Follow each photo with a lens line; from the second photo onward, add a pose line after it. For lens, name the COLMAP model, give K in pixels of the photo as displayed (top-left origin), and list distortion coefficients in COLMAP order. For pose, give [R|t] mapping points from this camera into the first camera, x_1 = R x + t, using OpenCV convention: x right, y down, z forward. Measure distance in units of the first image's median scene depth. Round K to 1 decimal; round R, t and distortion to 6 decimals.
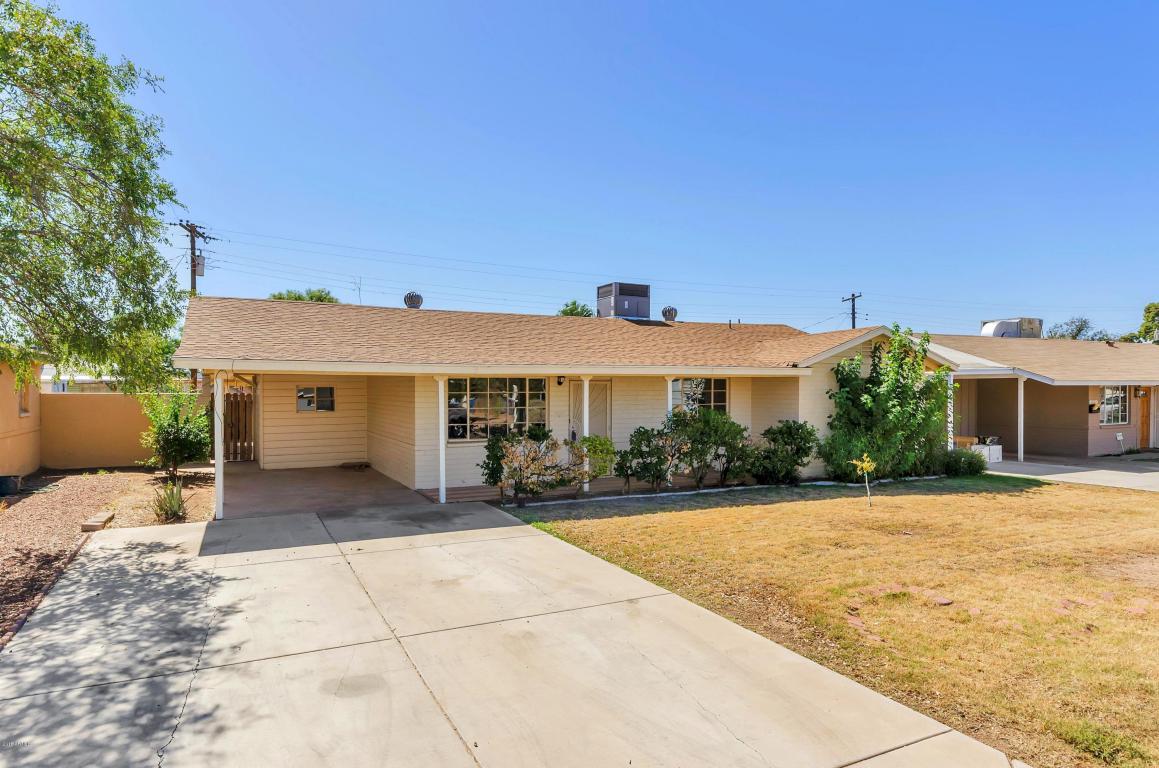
lens RADIAL K [[699.4, 0, 580.7], [0, 699.4, 388.2], [0, 0, 1]] dist [0.001951, 0.000527]
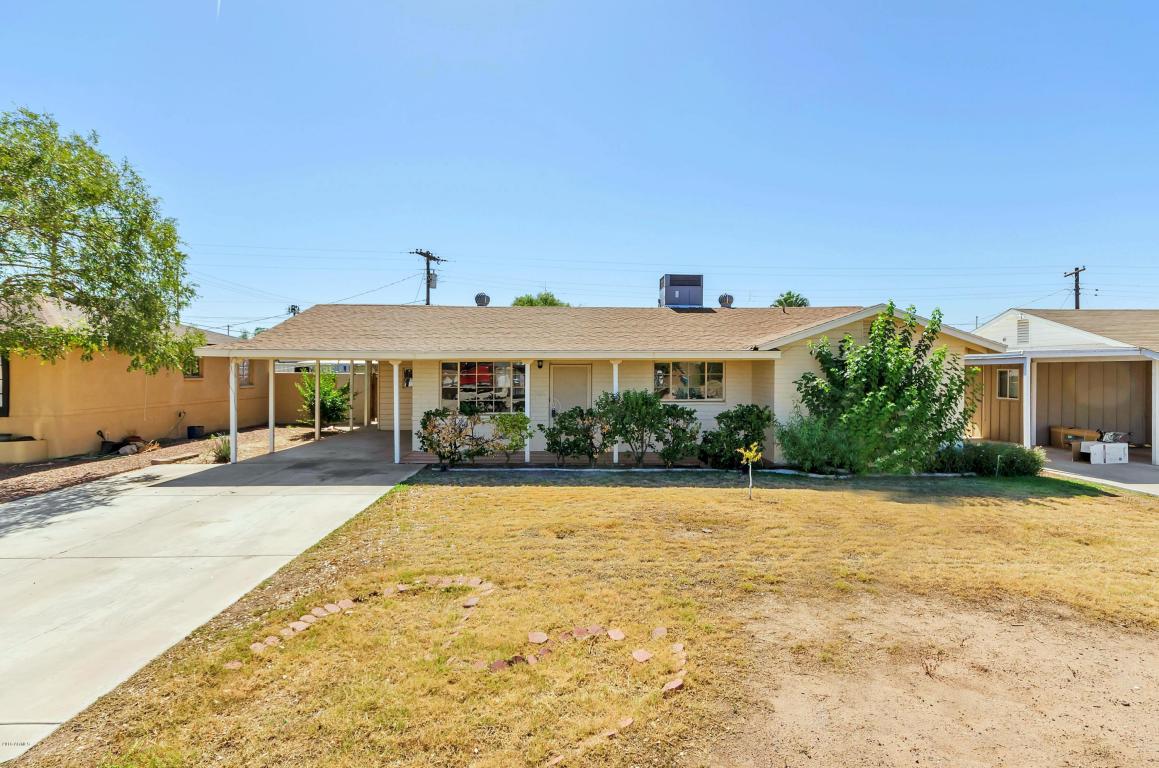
lens RADIAL K [[582.1, 0, 578.9], [0, 582.1, 378.5], [0, 0, 1]] dist [-0.000448, -0.000002]
pose [[0.906825, 0.009554, -0.421398, 0.370812], [-0.003610, 0.999882, 0.014901, -0.001834], [0.421491, -0.011991, 0.906753, 0.139972]]
